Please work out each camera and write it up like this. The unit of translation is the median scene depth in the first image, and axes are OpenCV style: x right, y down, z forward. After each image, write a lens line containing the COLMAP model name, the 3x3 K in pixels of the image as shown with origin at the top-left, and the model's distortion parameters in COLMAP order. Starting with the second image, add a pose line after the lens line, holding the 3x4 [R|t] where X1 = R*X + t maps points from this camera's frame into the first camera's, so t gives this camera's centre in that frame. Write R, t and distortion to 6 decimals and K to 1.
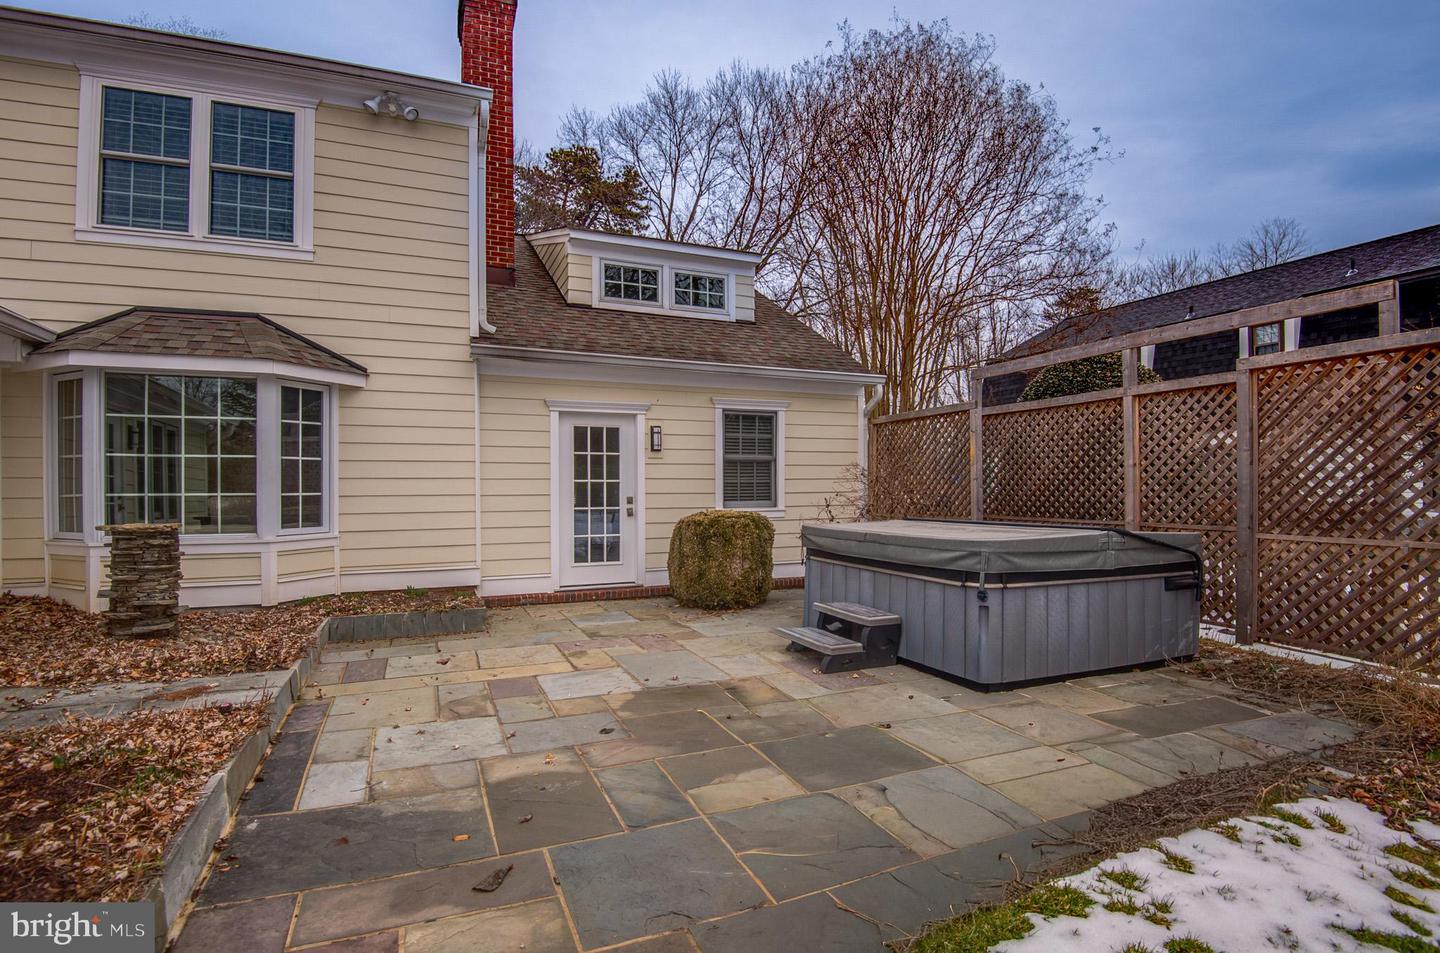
lens RADIAL K [[676.5, 0, 717.9], [0, 676.5, 483.0], [0, 0, 1]] dist [0.000601, -0.023927]
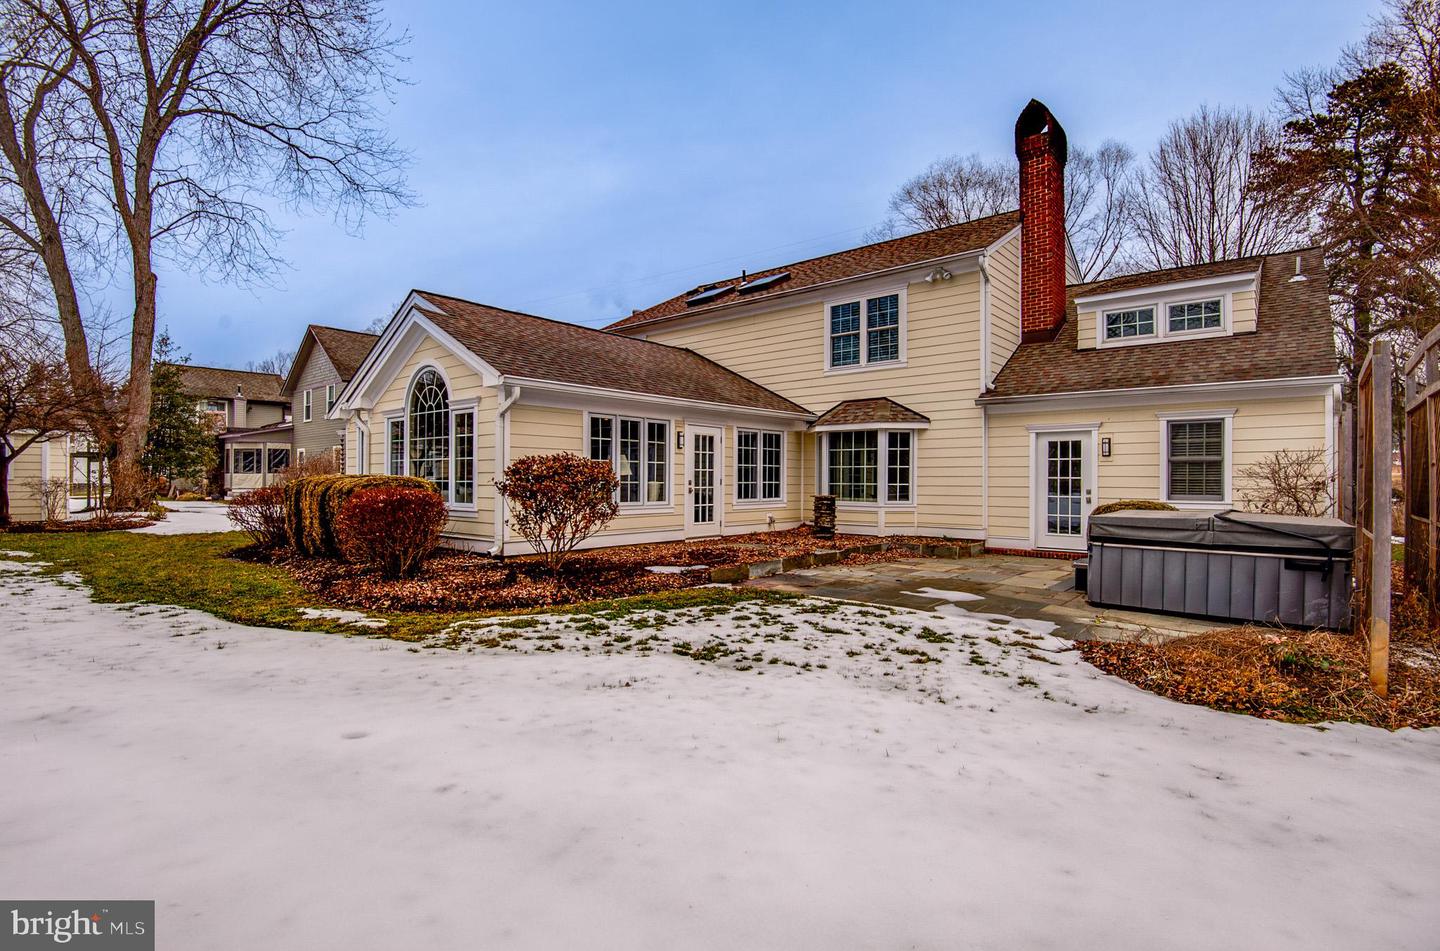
lens RADIAL K [[676.5, 0, 717.9], [0, 676.5, 482.0], [0, 0, 1]] dist [0.000601, -0.023927]
pose [[0.428752, 0.008105, -0.903386, 0.884585], [0.000860, 0.999956, 0.009380, -0.009404], [0.903422, -0.004799, 0.428726, -0.325576]]
